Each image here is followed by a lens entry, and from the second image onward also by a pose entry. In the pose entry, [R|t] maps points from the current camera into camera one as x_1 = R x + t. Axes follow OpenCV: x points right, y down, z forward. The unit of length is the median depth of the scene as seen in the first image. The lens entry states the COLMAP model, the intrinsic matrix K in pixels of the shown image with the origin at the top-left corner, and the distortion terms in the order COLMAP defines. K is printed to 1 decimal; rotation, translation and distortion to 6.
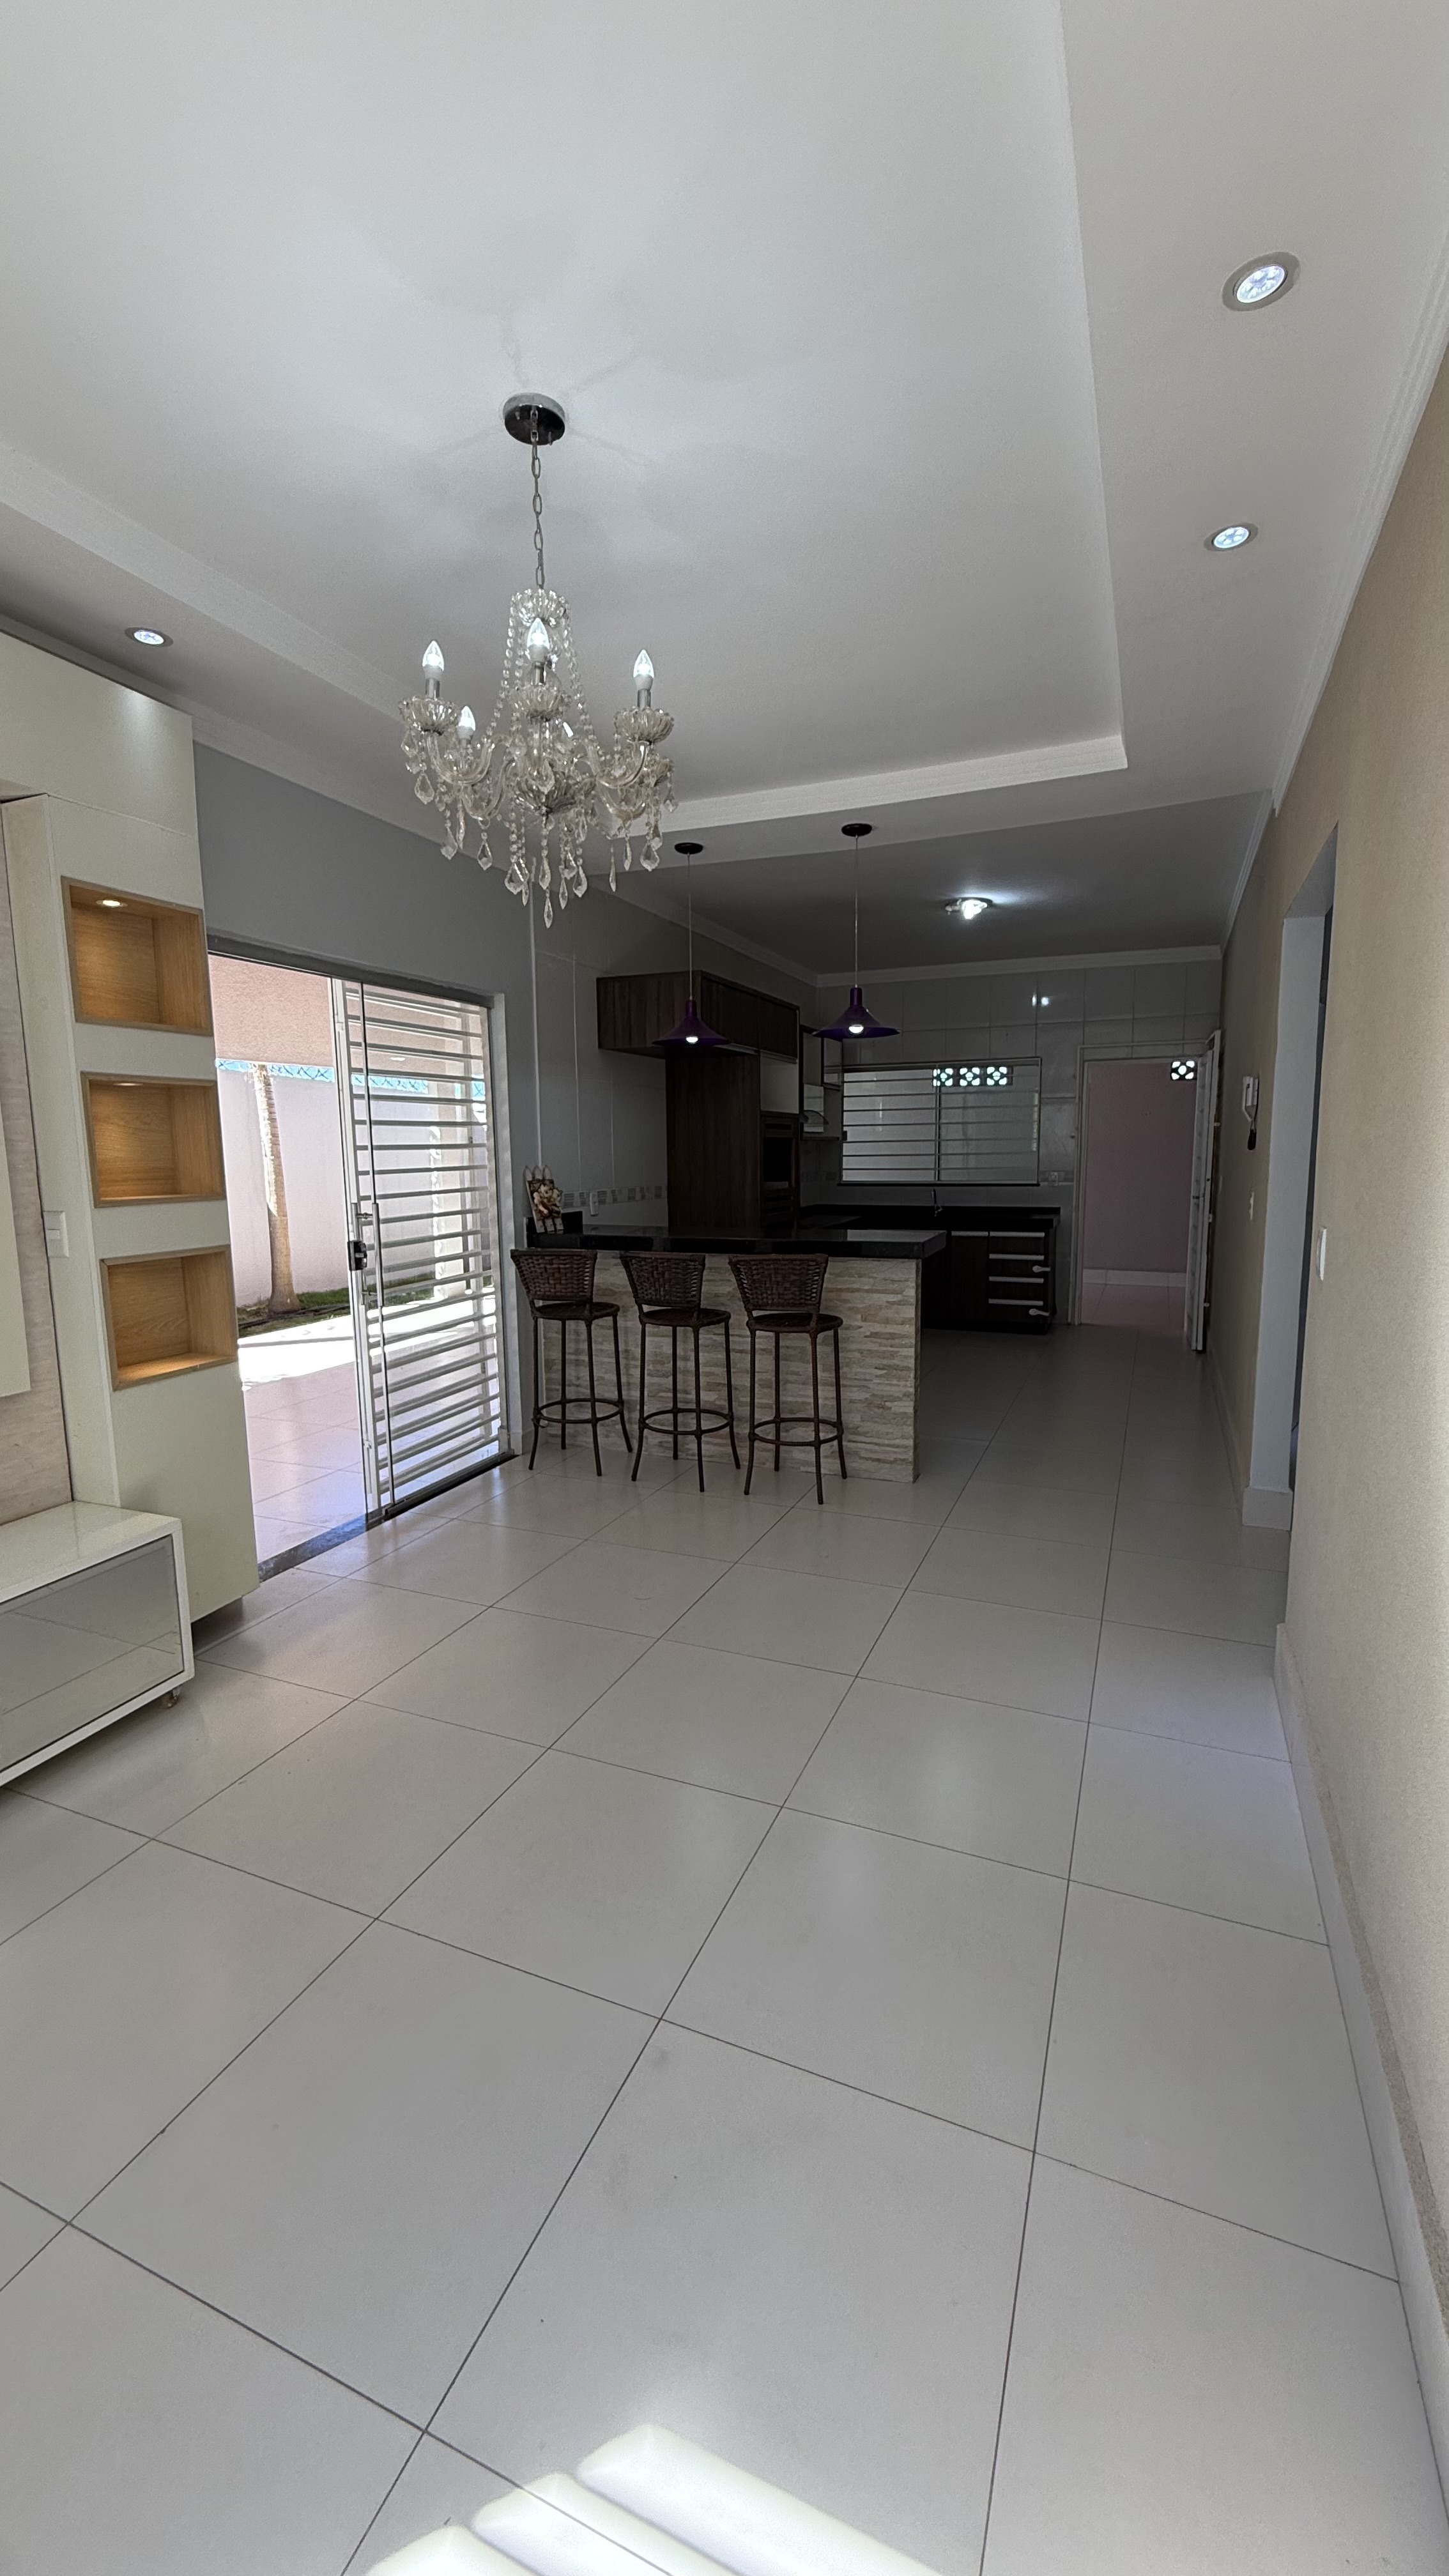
lens RADIAL K [[1028.6, 0, 715.9], [0, 1028.6, 1276.1], [0, 0, 1]] dist [0.001452, -0.000440]
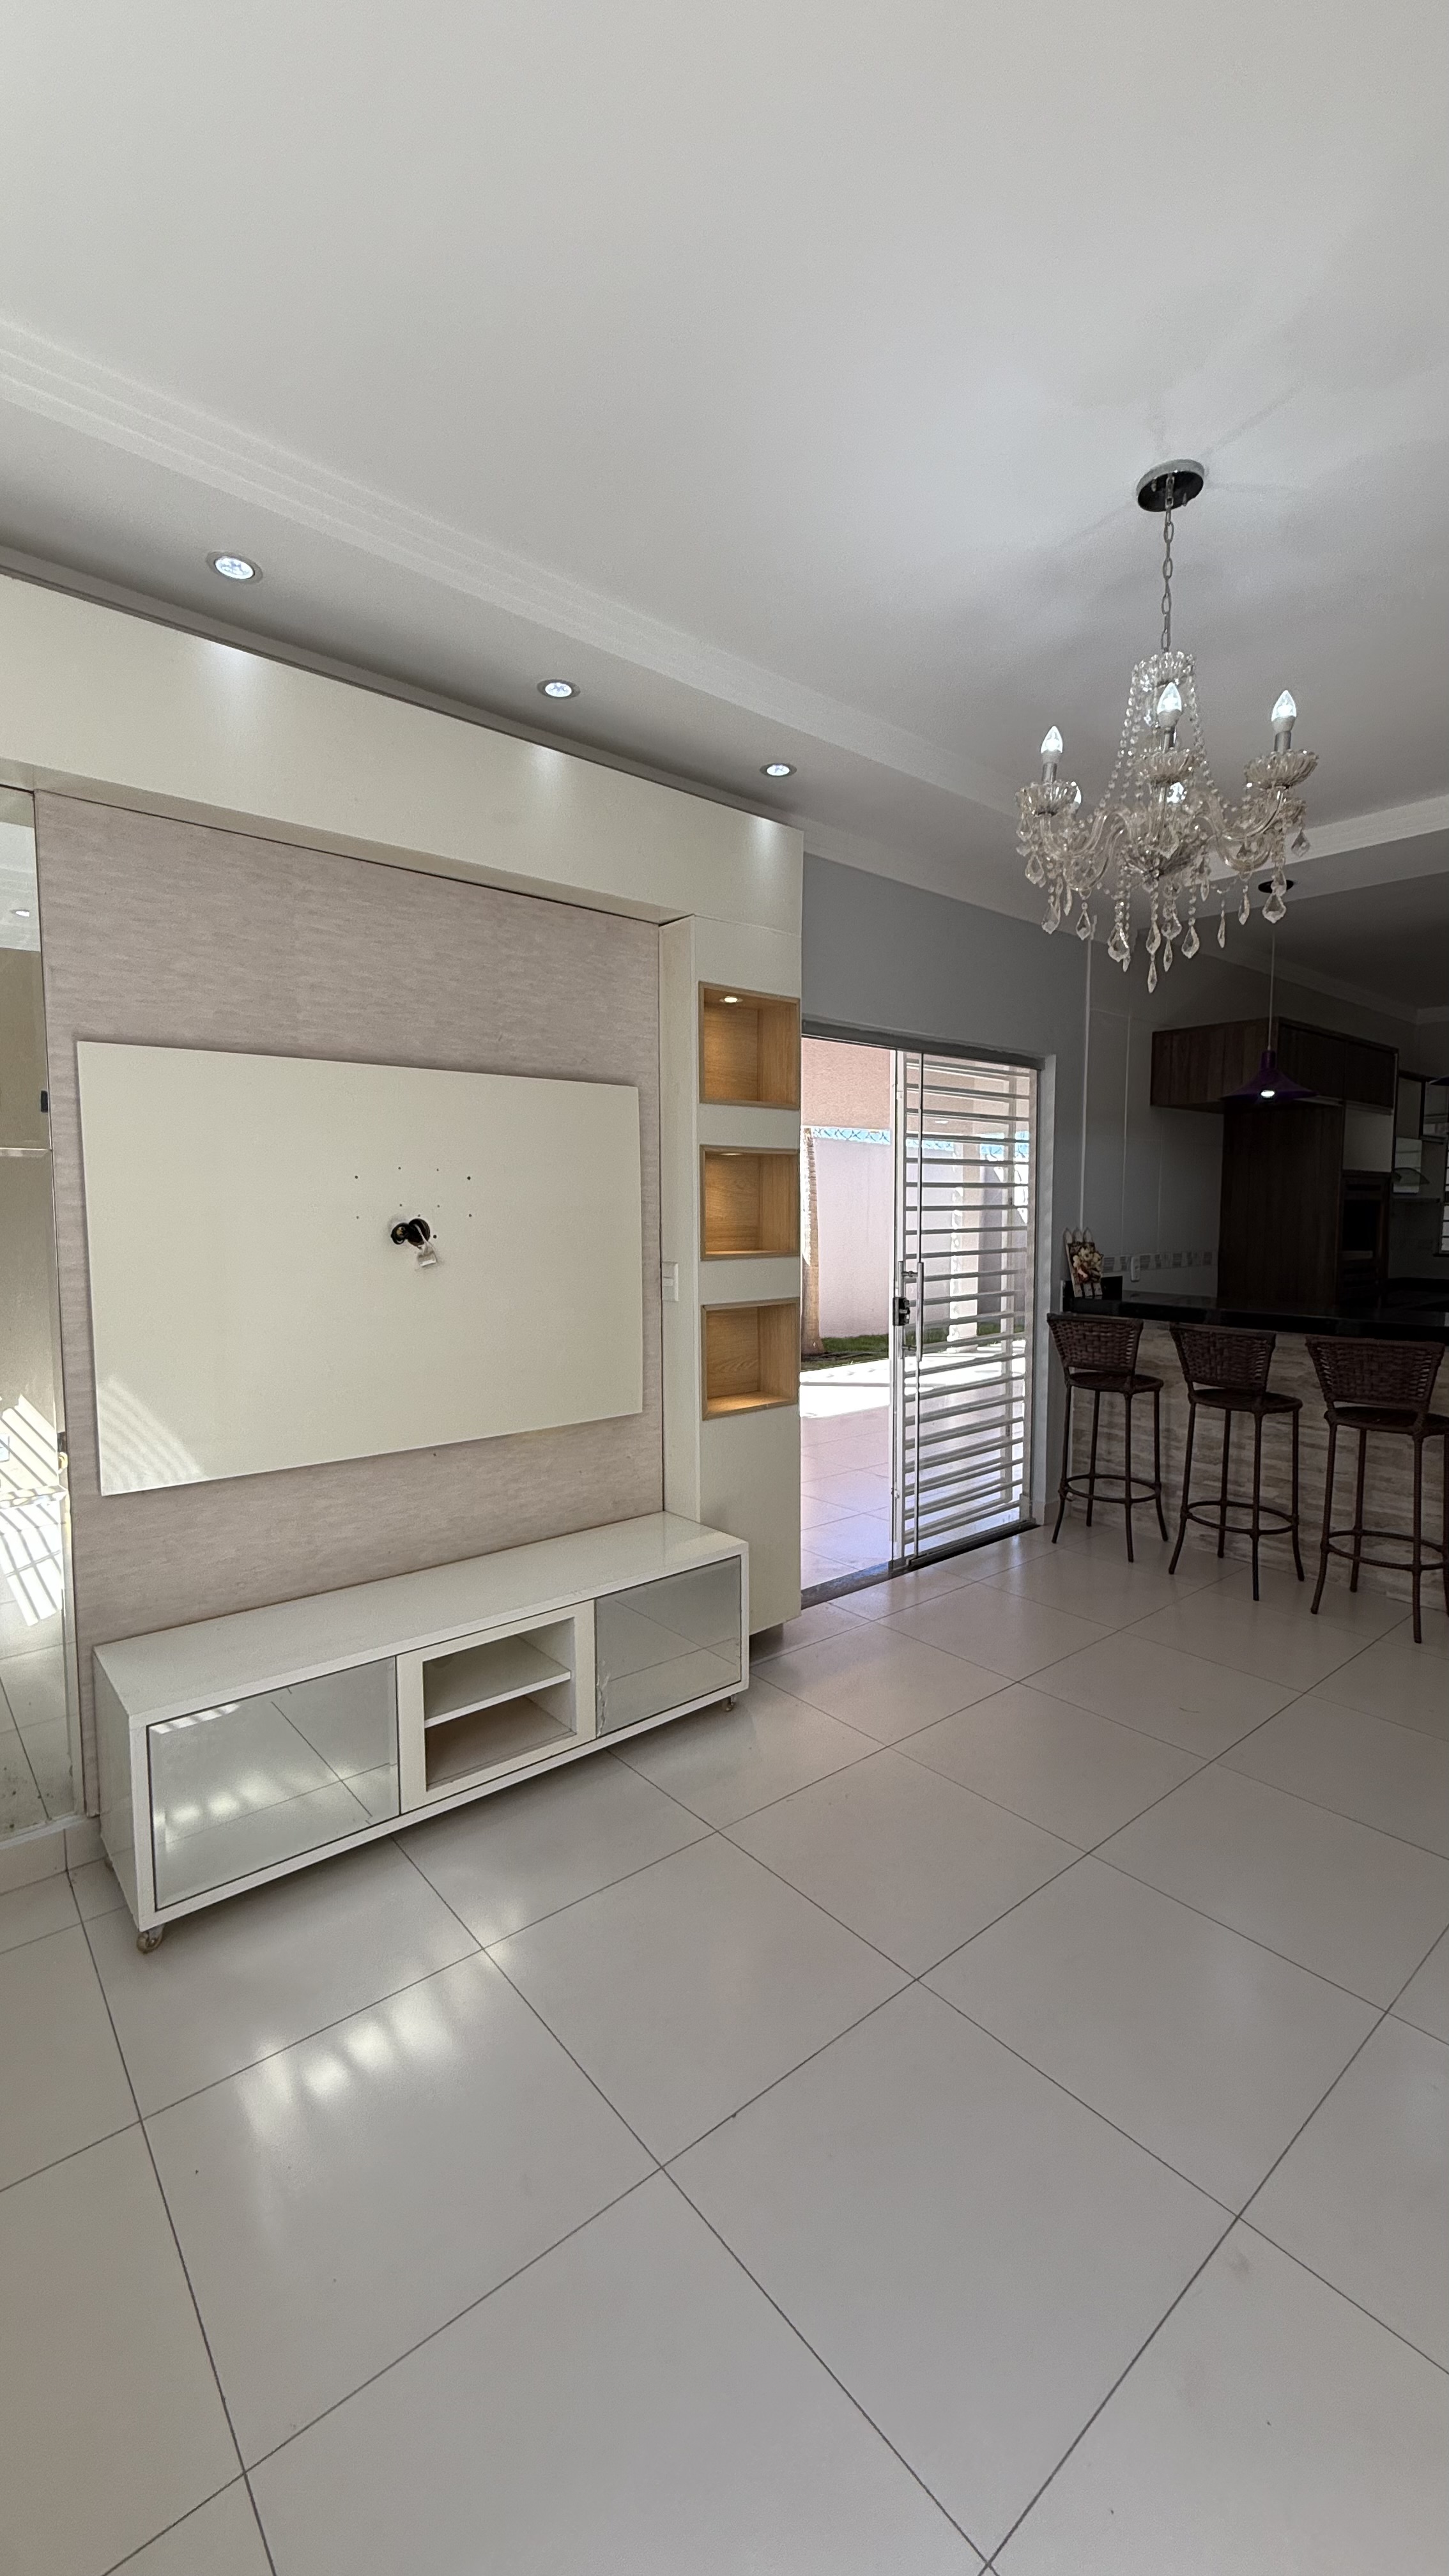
lens RADIAL K [[1028.6, 0, 729.4], [0, 1028.6, 1277.8], [0, 0, 1]] dist [0.001452, -0.000440]
pose [[0.888643, 0.044222, -0.456462, -0.040308], [-0.068014, 0.997041, -0.035816, -0.006831], [0.453527, 0.062873, 0.889022, -0.012582]]
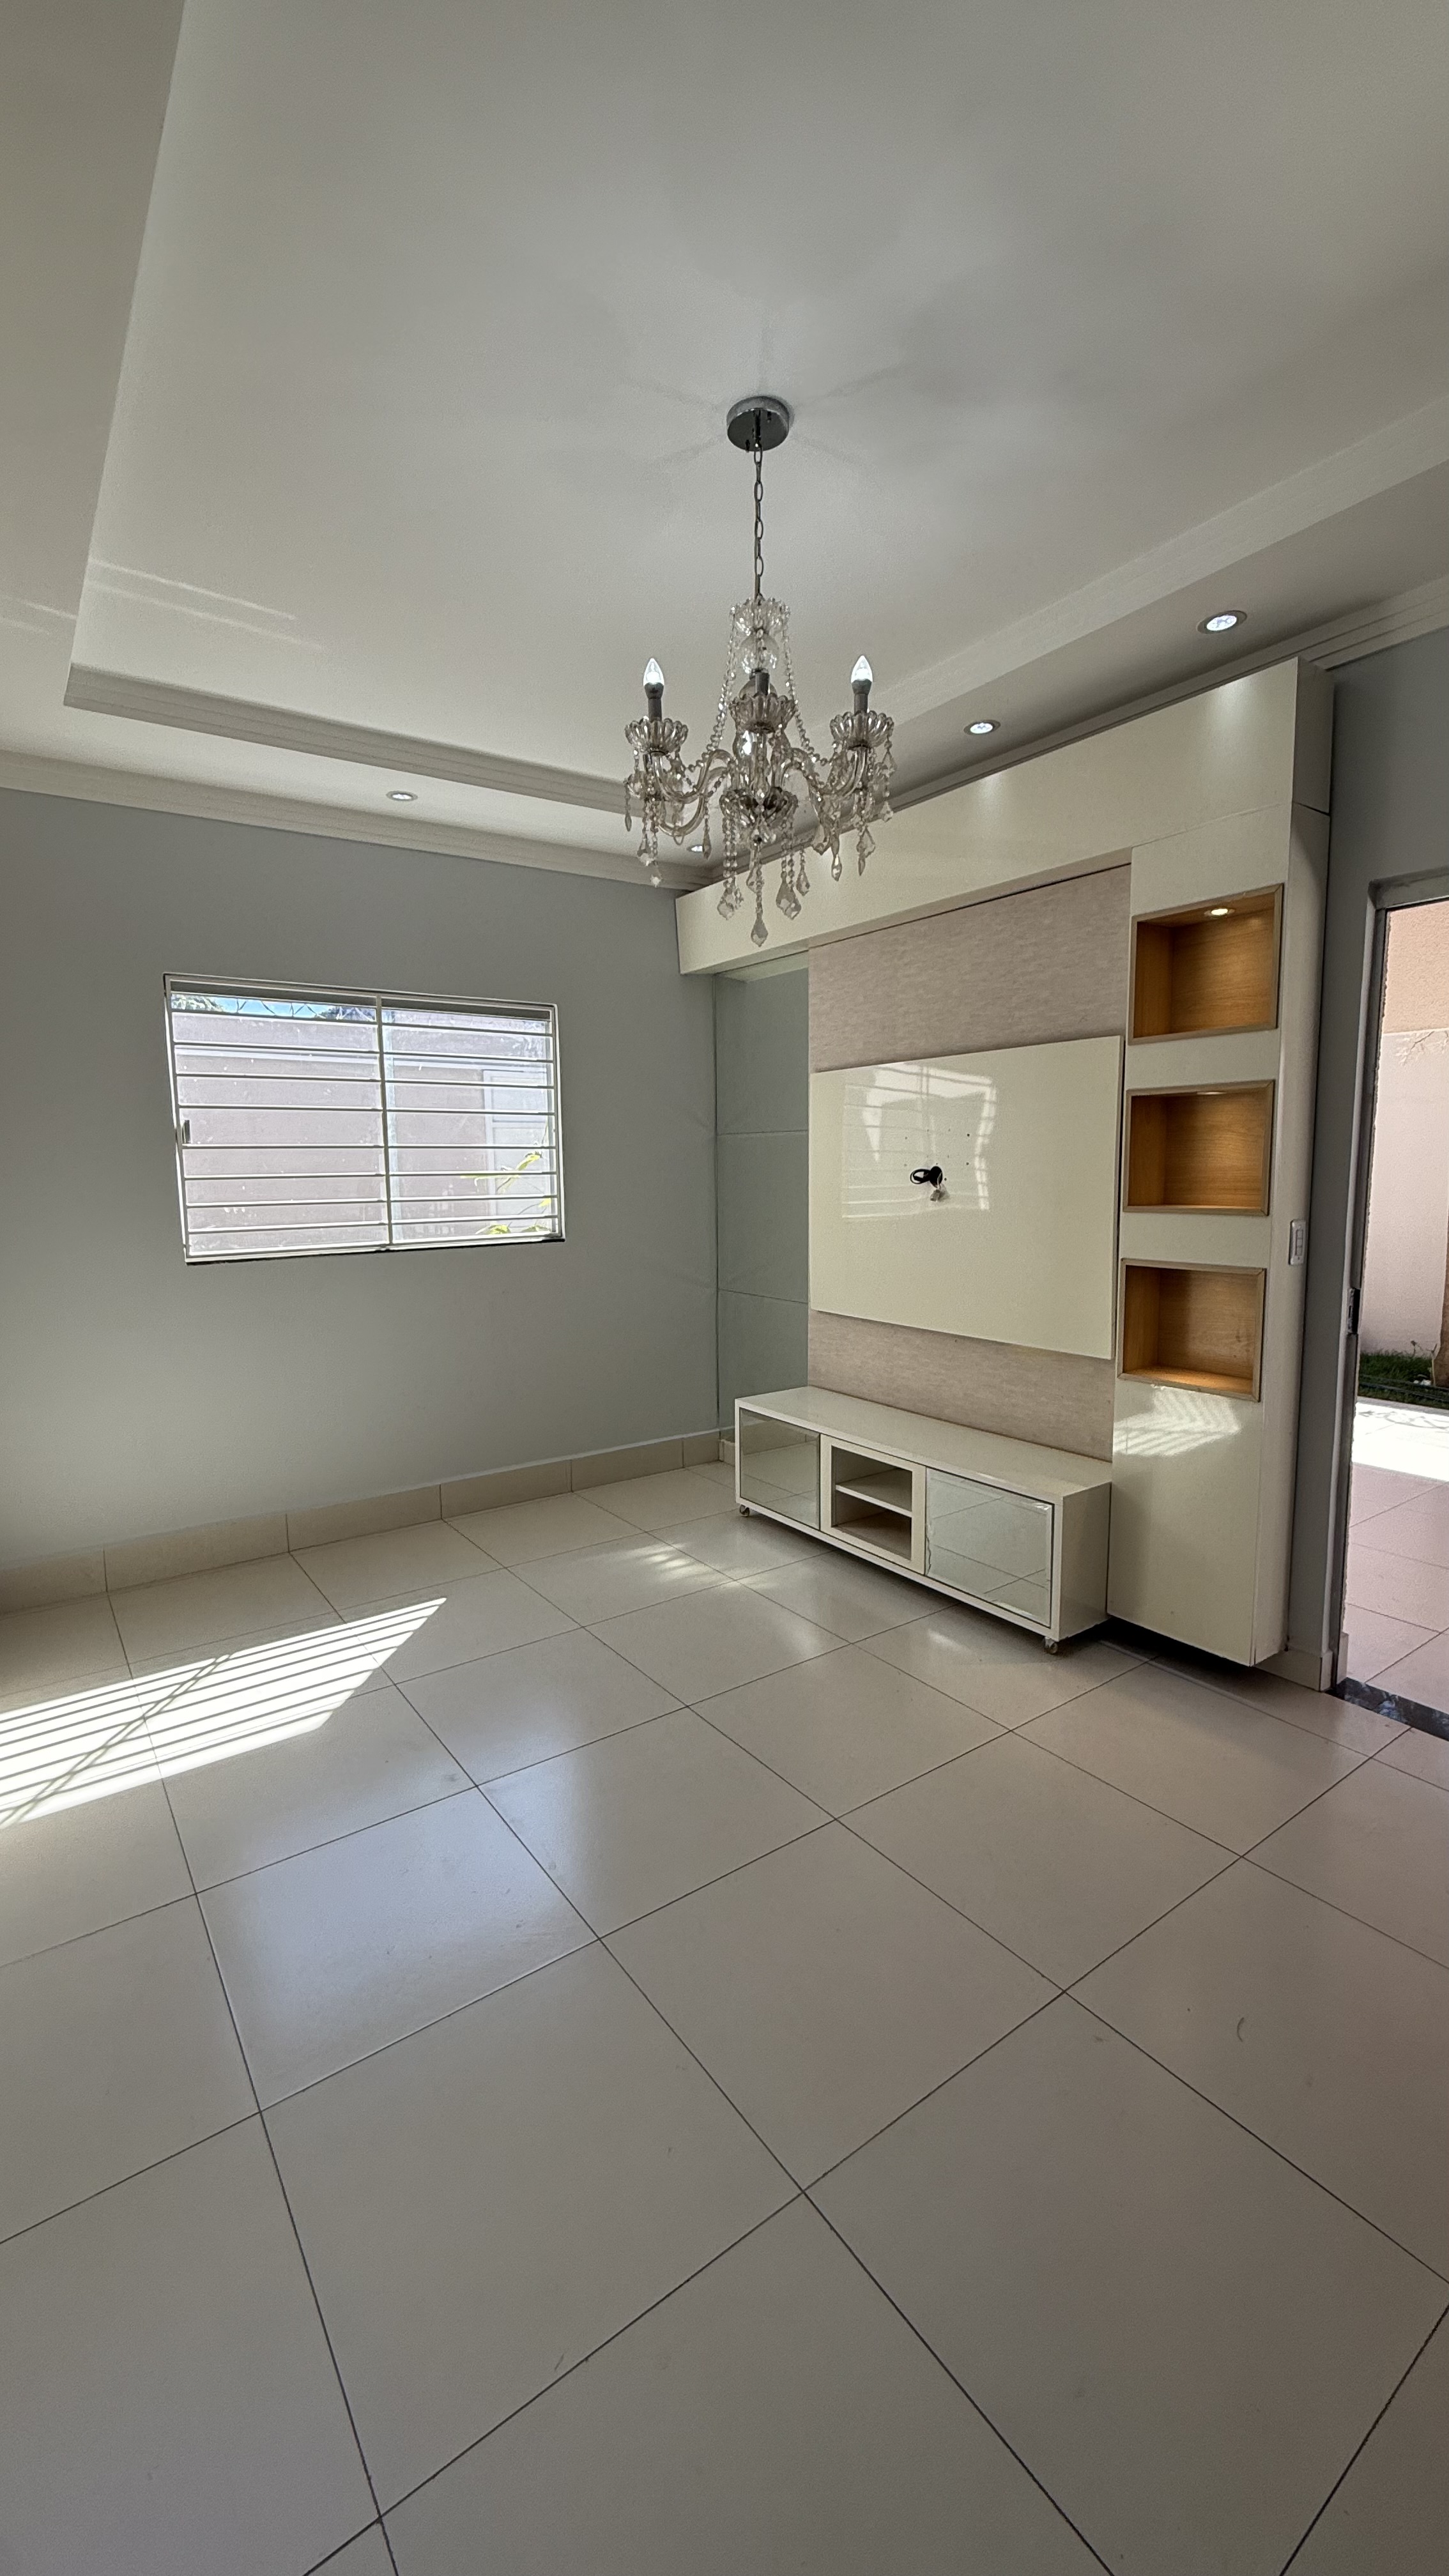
lens RADIAL K [[1028.6, 0, 710.8], [0, 1028.6, 1287.7], [0, 0, 1]] dist [0.001452, -0.000440]
pose [[-0.522822, 0.114152, -0.844764, 0.508862], [-0.095268, 0.976961, 0.190976, -0.136686], [0.847102, 0.180325, -0.499901, 1.048741]]
